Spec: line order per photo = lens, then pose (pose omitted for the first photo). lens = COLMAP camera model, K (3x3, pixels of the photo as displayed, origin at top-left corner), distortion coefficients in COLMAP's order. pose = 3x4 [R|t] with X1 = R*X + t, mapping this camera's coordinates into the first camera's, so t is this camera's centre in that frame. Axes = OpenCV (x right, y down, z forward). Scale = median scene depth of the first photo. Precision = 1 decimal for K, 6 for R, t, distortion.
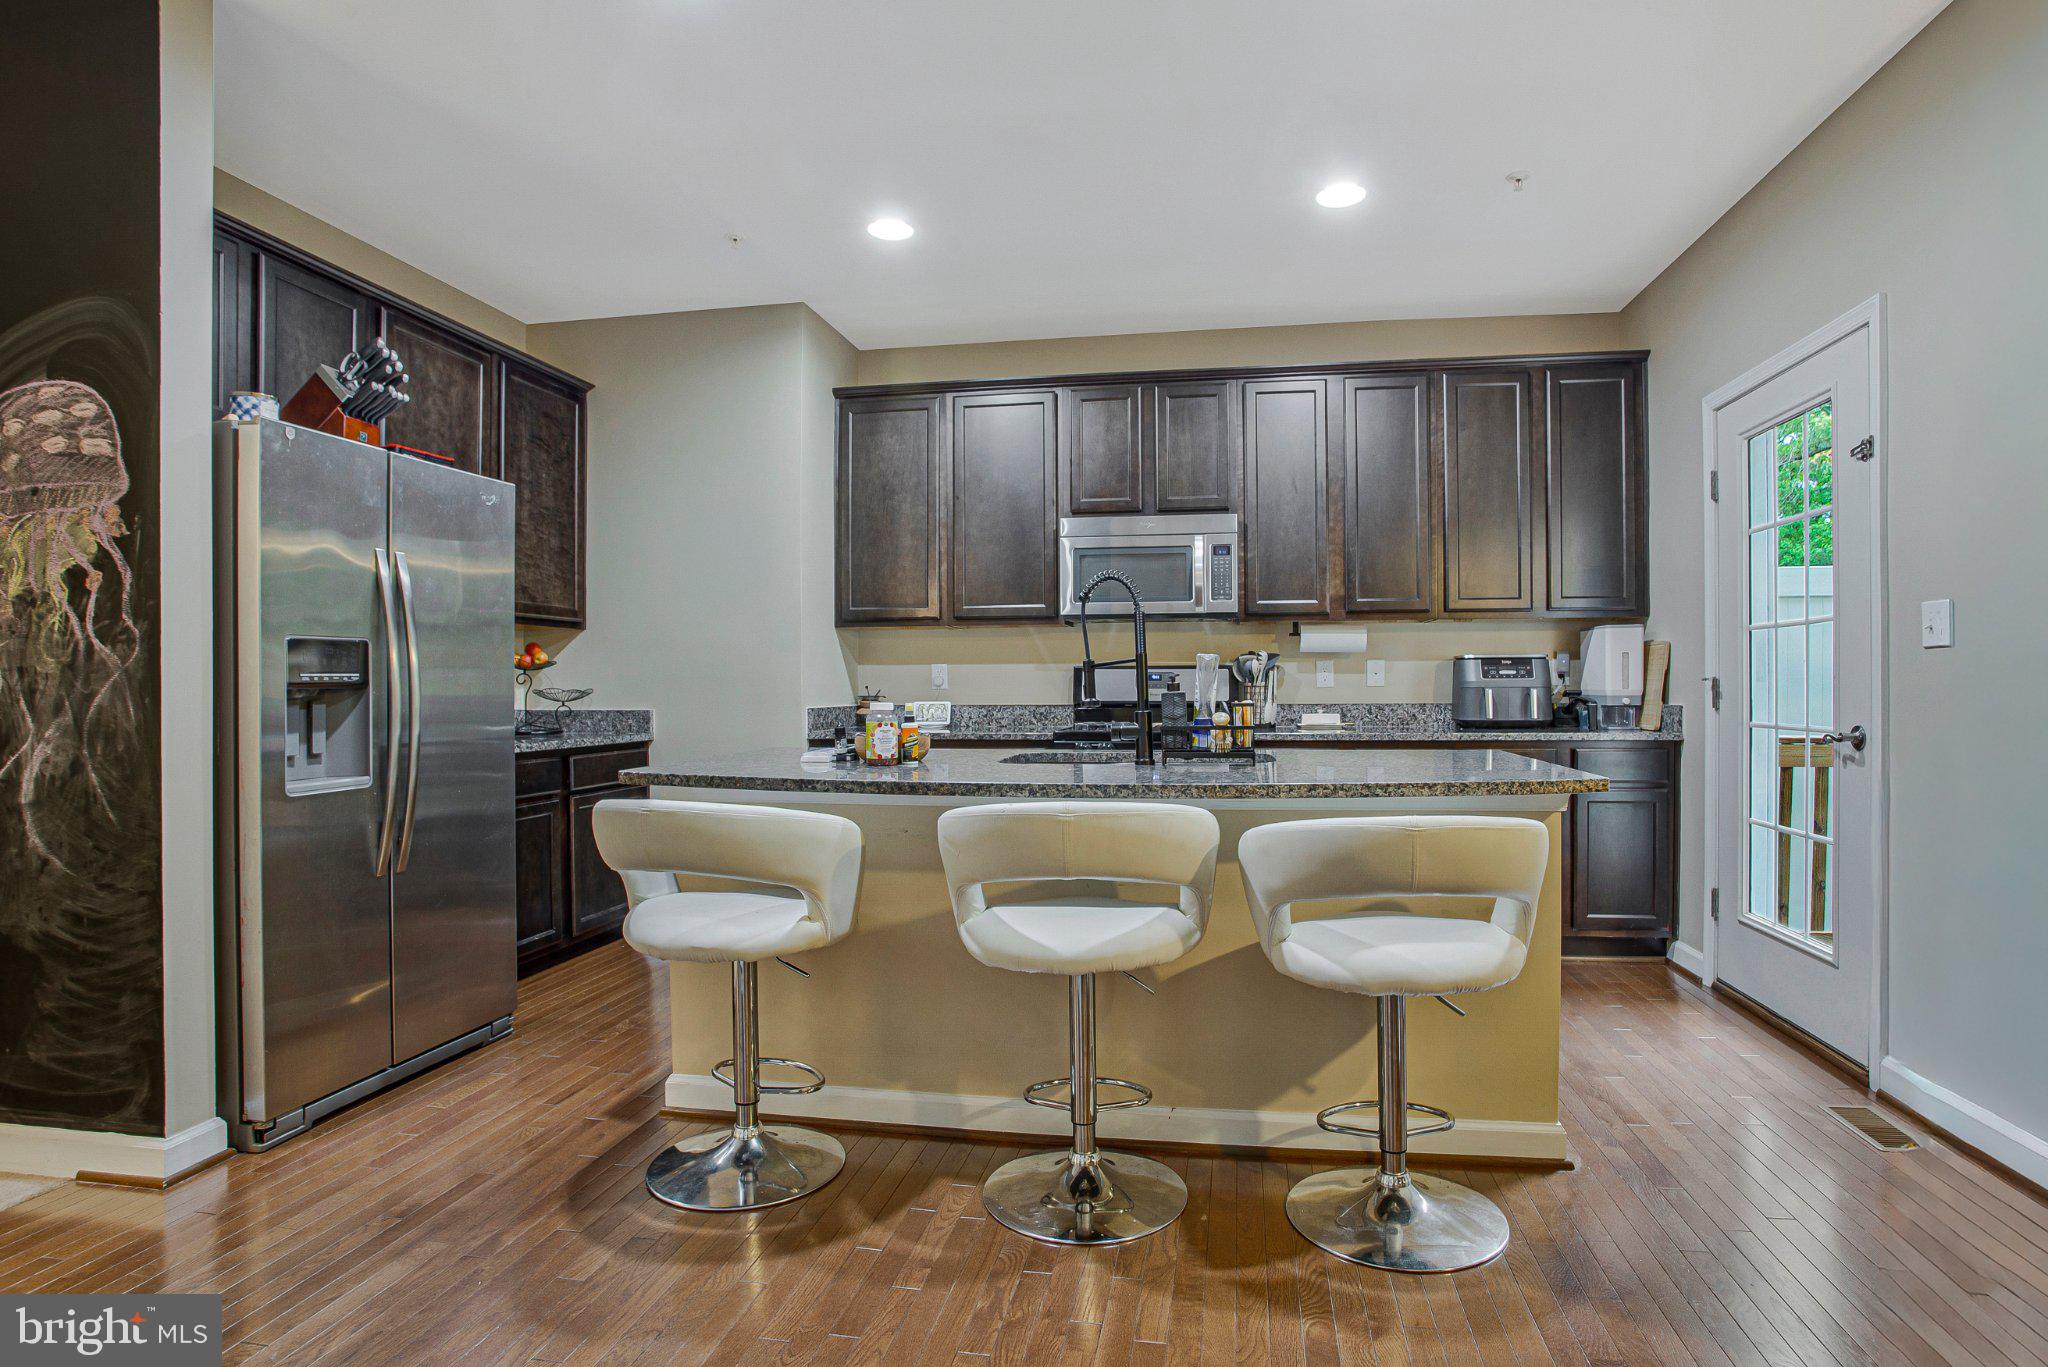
lens RADIAL K [[1068.7, 0, 1024.0], [0, 1068.7, 683.5], [0, 0, 1]] dist [-0.083702, 0.043522]
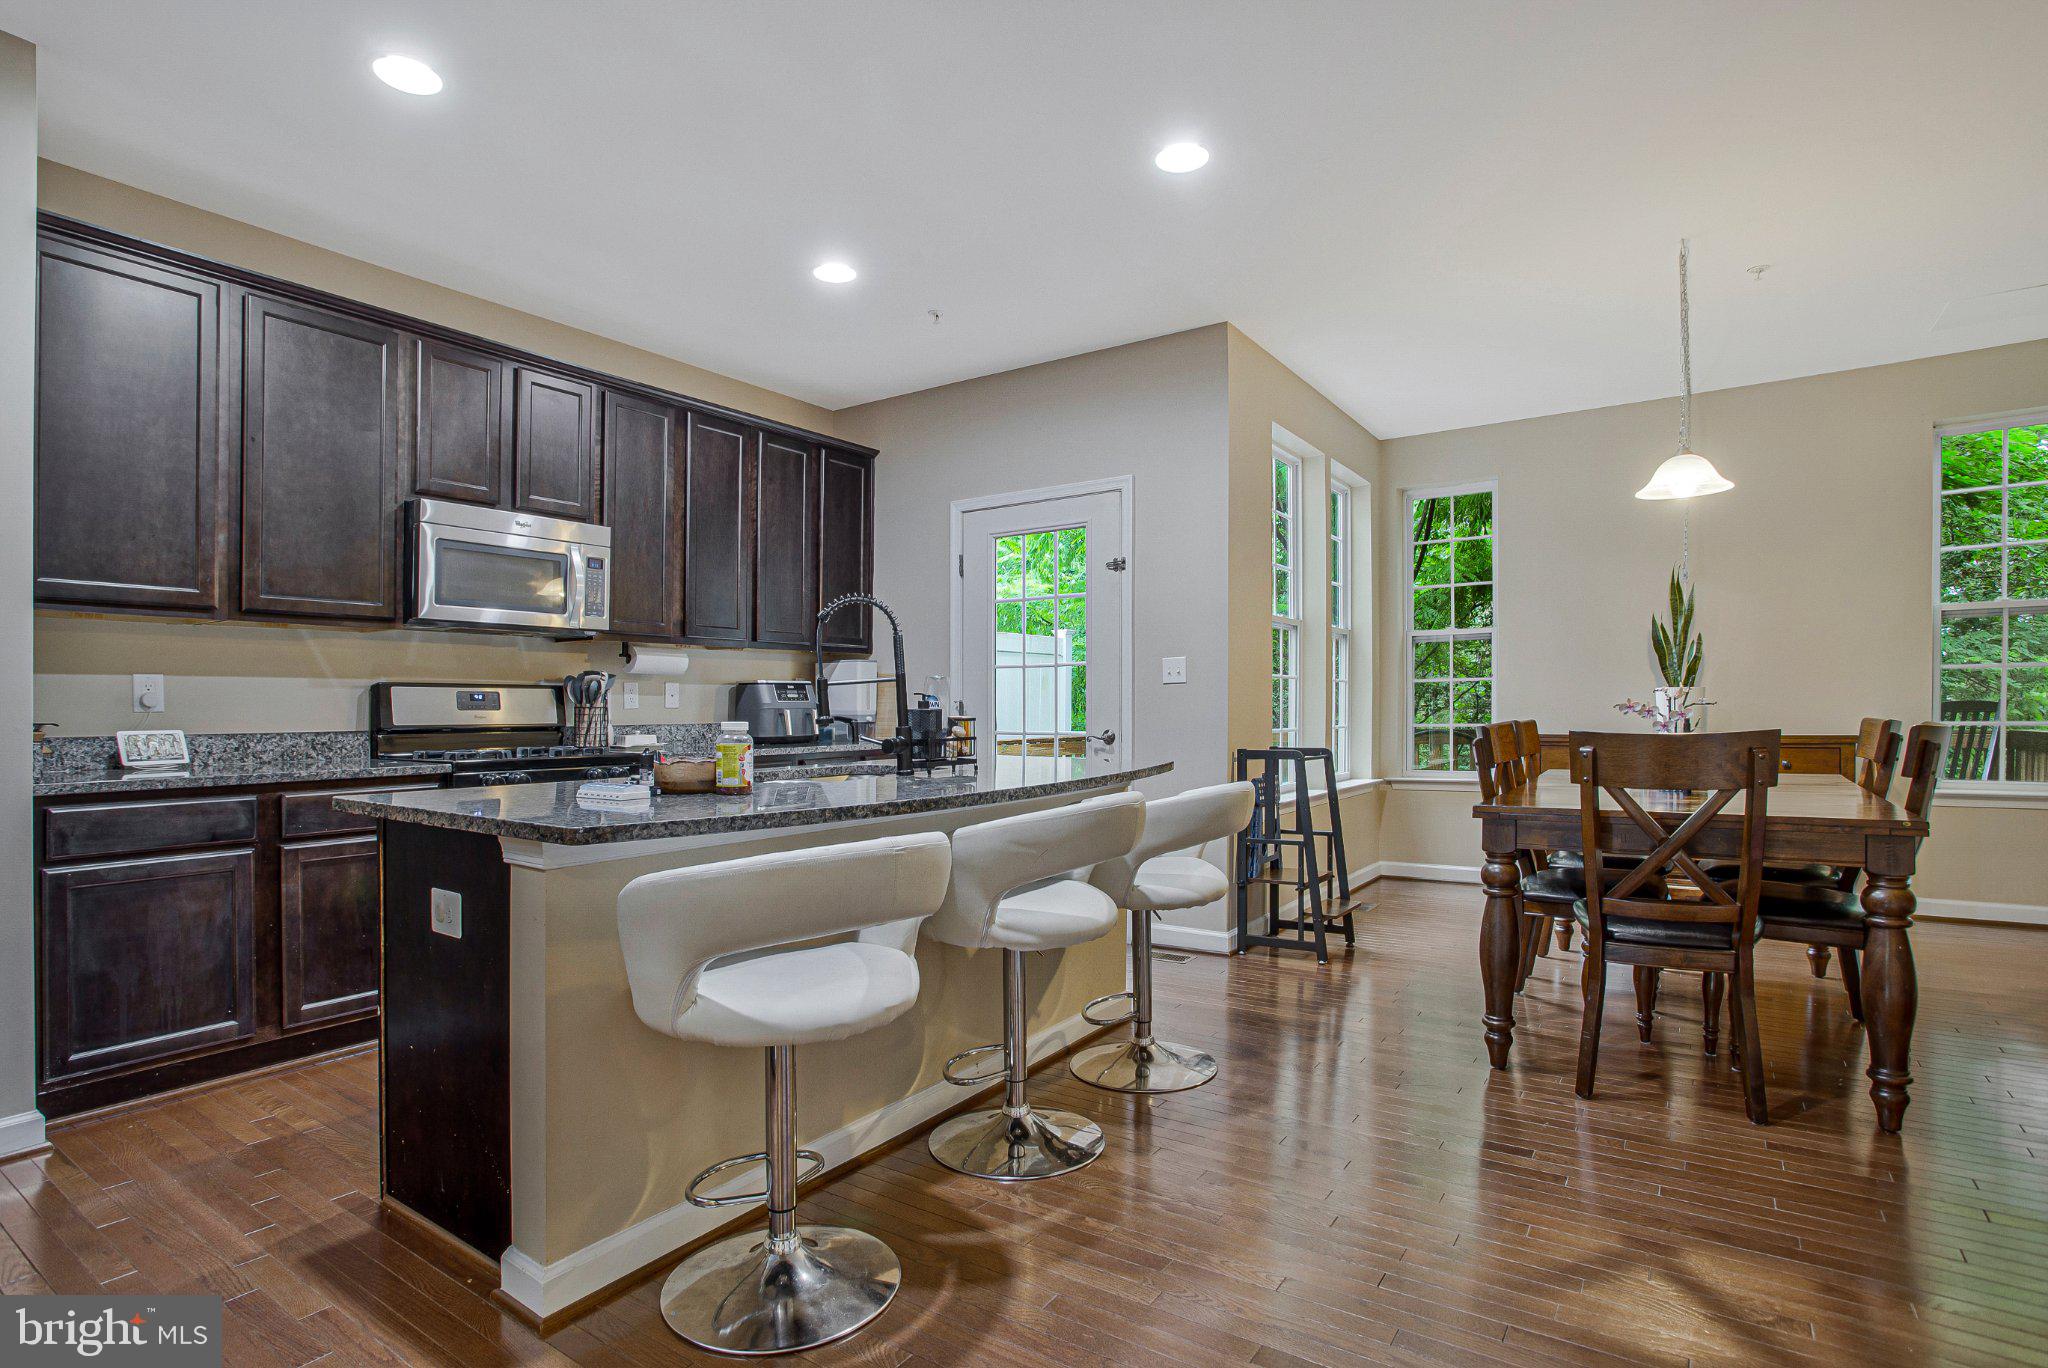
lens RADIAL K [[1066.1, 0, 1012.8], [0, 1066.1, 733.4], [0, 0, 1]] dist [-0.083526, 0.051748]
pose [[0.401034, -0.021078, 0.915821, -0.513286], [0.000487, 0.999740, 0.022796, 0.004694], [-0.916063, -0.008696, 0.400940, 0.277438]]
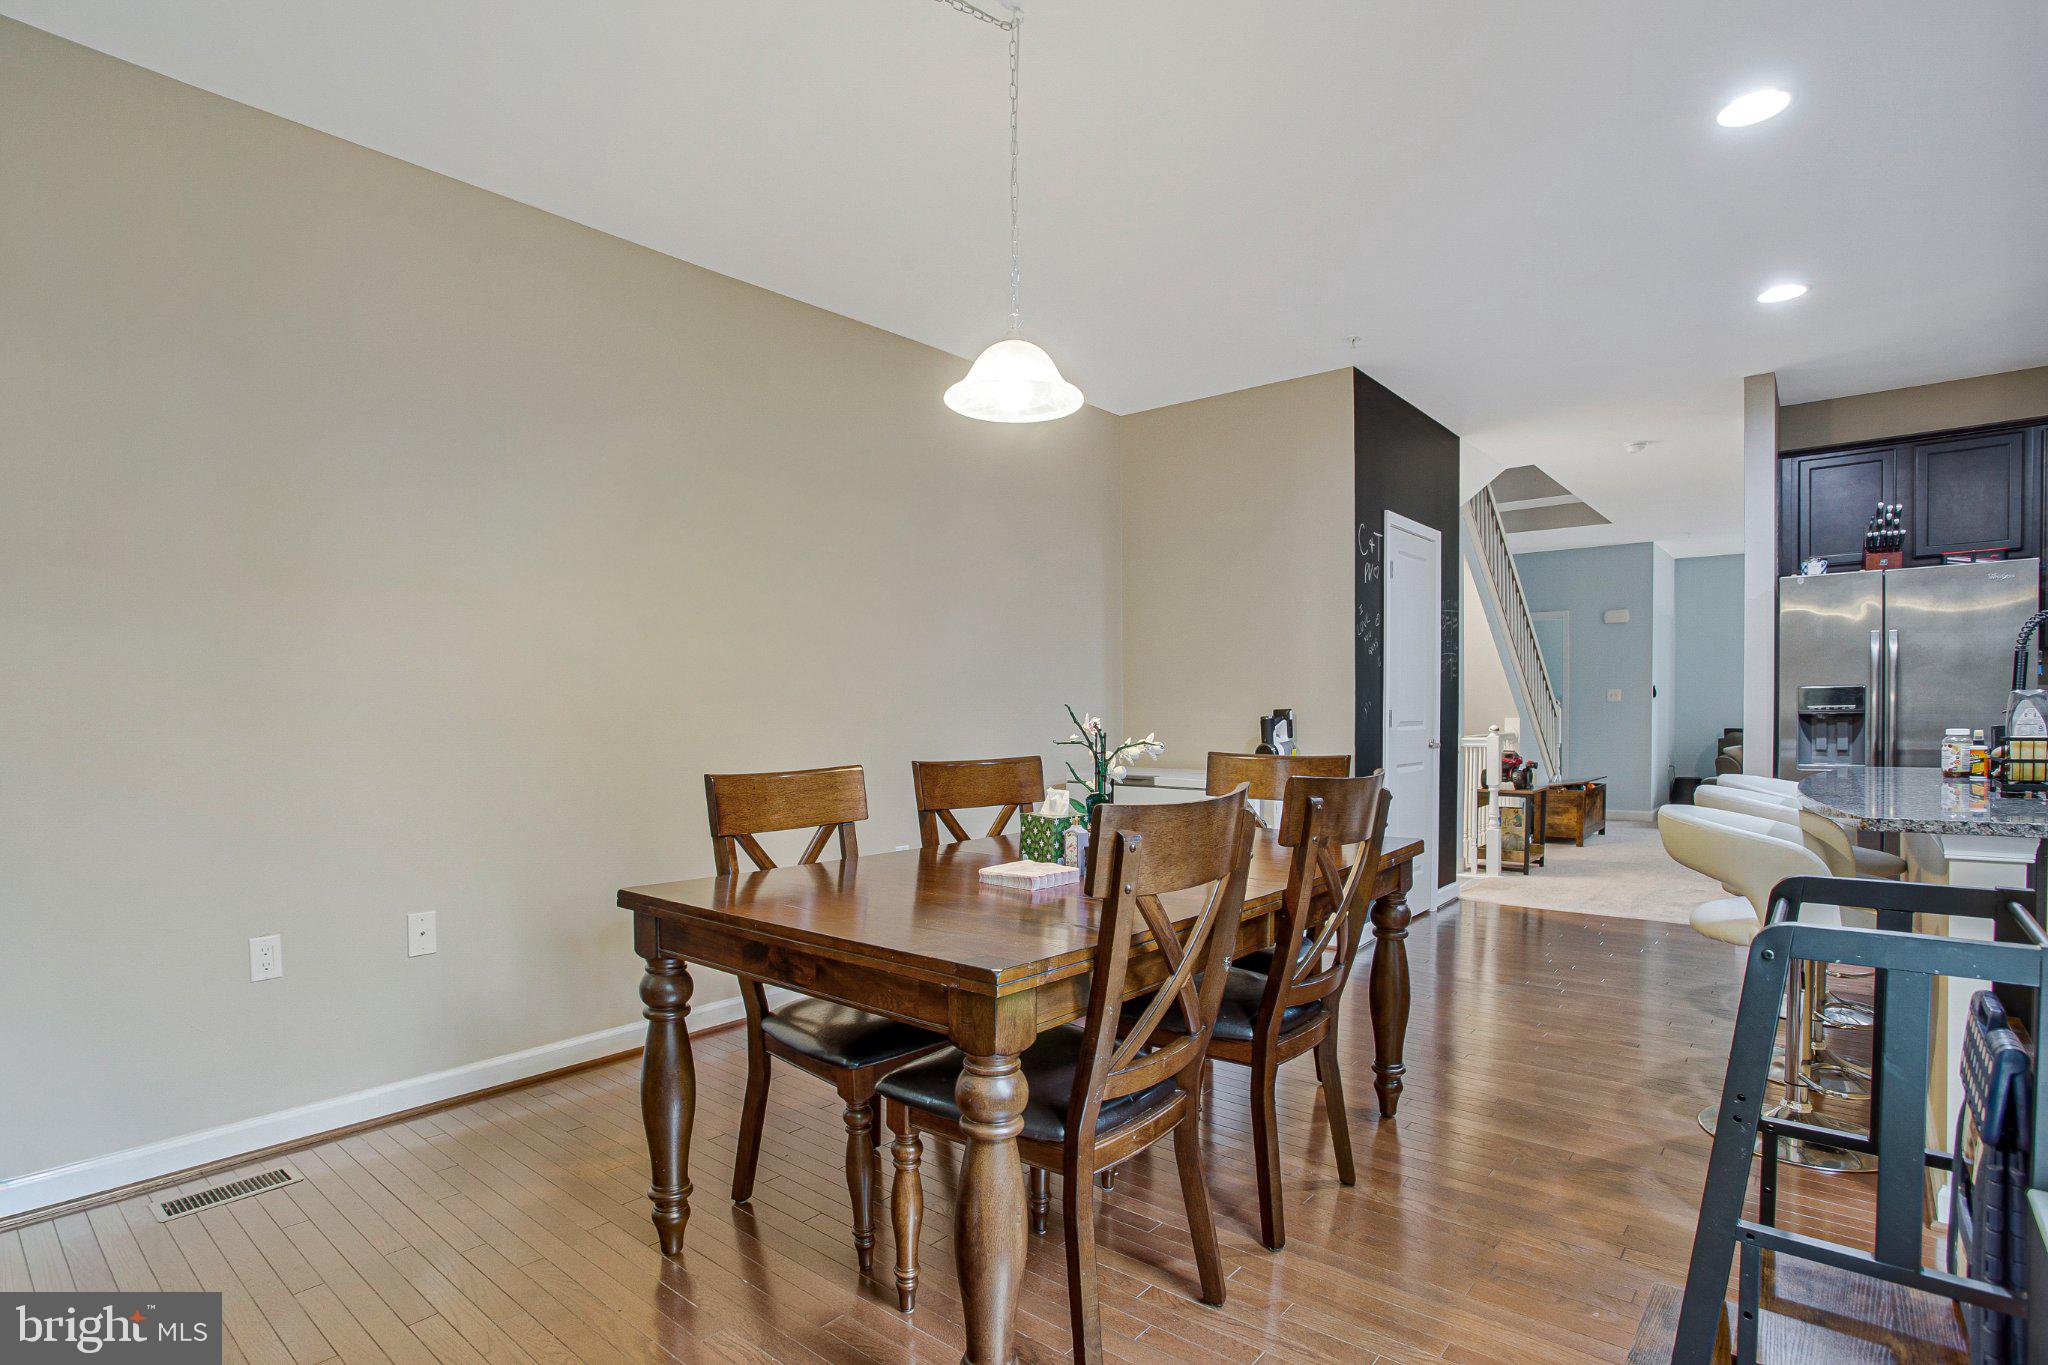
lens RADIAL K [[1066.1, 0, 1012.8], [0, 1066.1, 731.9], [0, 0, 1]] dist [-0.083526, 0.051748]
pose [[-0.458033, 0.023327, -0.888629, 0.953468], [0.025789, 0.999584, 0.012947, -0.016697], [0.888561, -0.016987, -0.458443, 0.345400]]
